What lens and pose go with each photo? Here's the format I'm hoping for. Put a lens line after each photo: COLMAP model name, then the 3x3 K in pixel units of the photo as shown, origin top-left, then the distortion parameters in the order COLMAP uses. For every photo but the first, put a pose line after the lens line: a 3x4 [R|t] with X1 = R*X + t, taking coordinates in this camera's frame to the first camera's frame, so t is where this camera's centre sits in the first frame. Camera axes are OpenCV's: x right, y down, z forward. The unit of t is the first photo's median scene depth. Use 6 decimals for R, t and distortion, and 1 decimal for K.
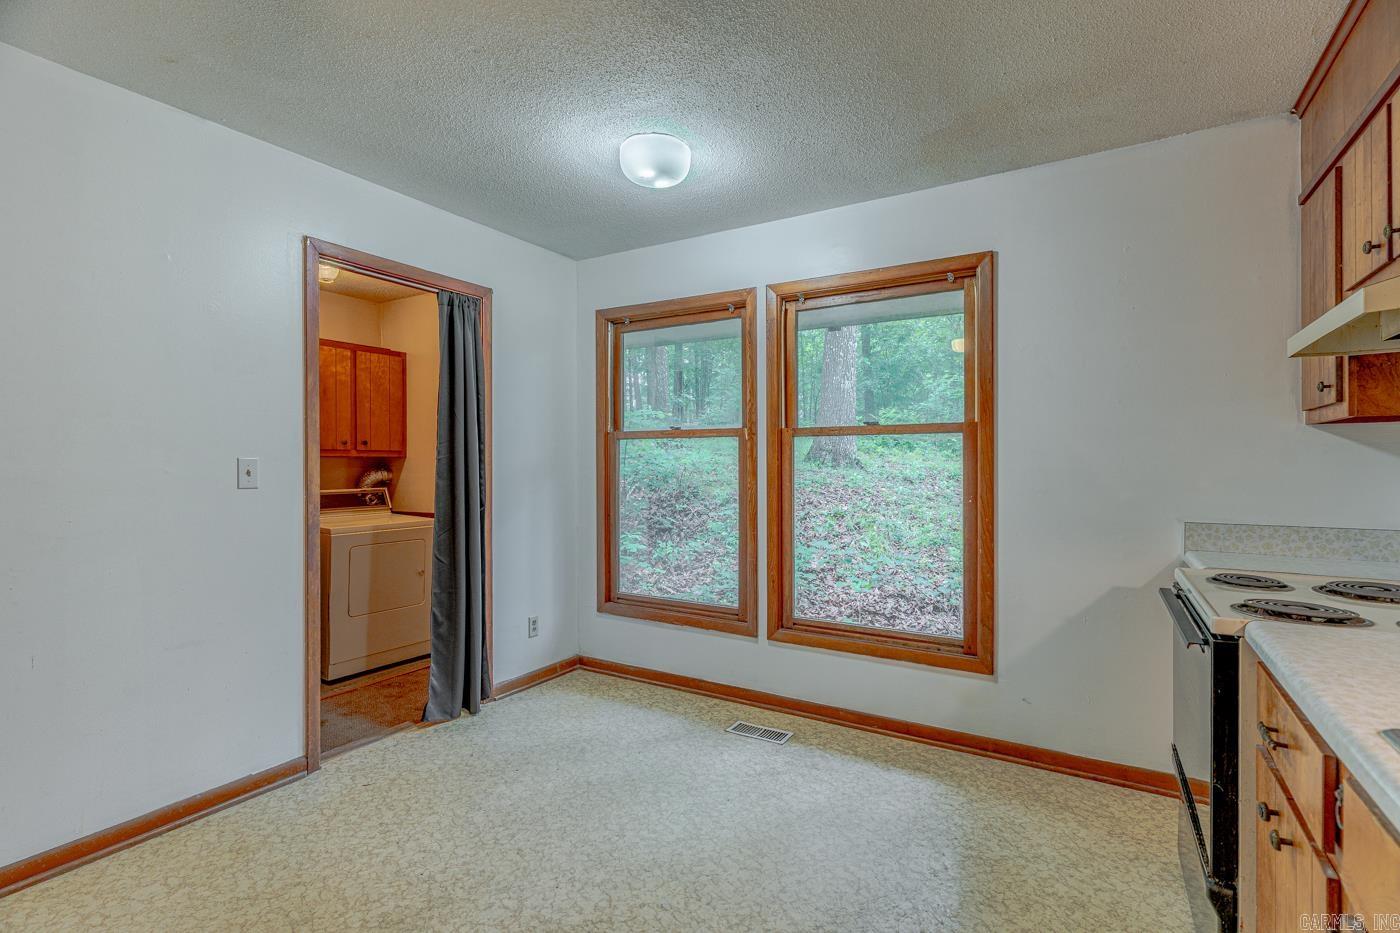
lens RADIAL K [[658.6, 0, 687.1], [0, 658.6, 467.0], [0, 0, 1]] dist [-0.000480, 0.000032]
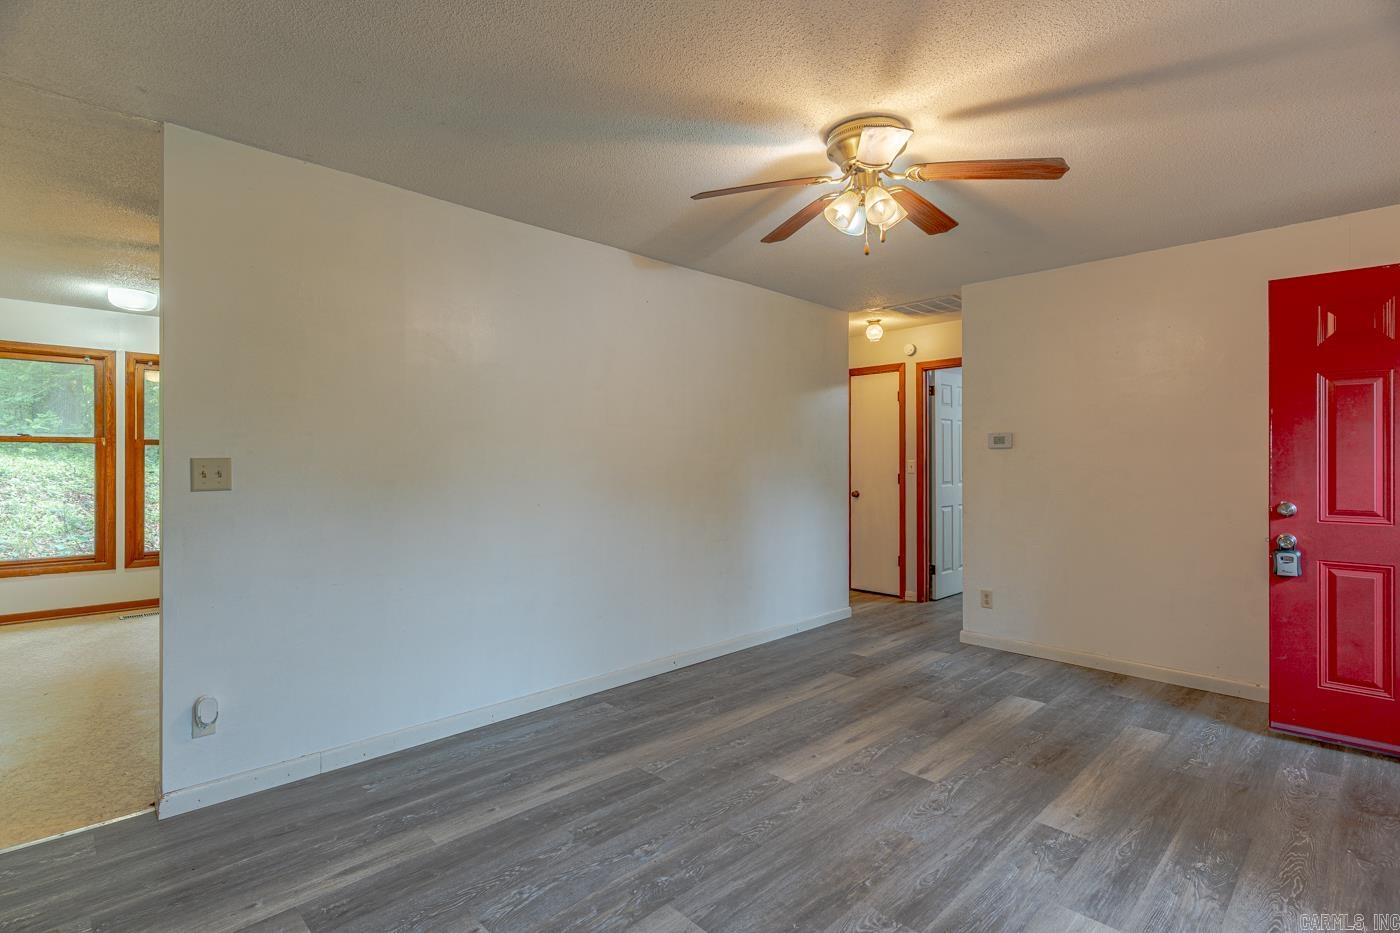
lens RADIAL K [[671.6, 0, 699.5], [0, 671.6, 459.2], [0, 0, 1]] dist [0.000710, 0.000450]
pose [[0.227027, 0.002882, 0.973884, -1.161870], [0.003236, 0.999988, -0.003714, 0.002231], [-0.973883, 0.003995, 0.227015, -0.755701]]
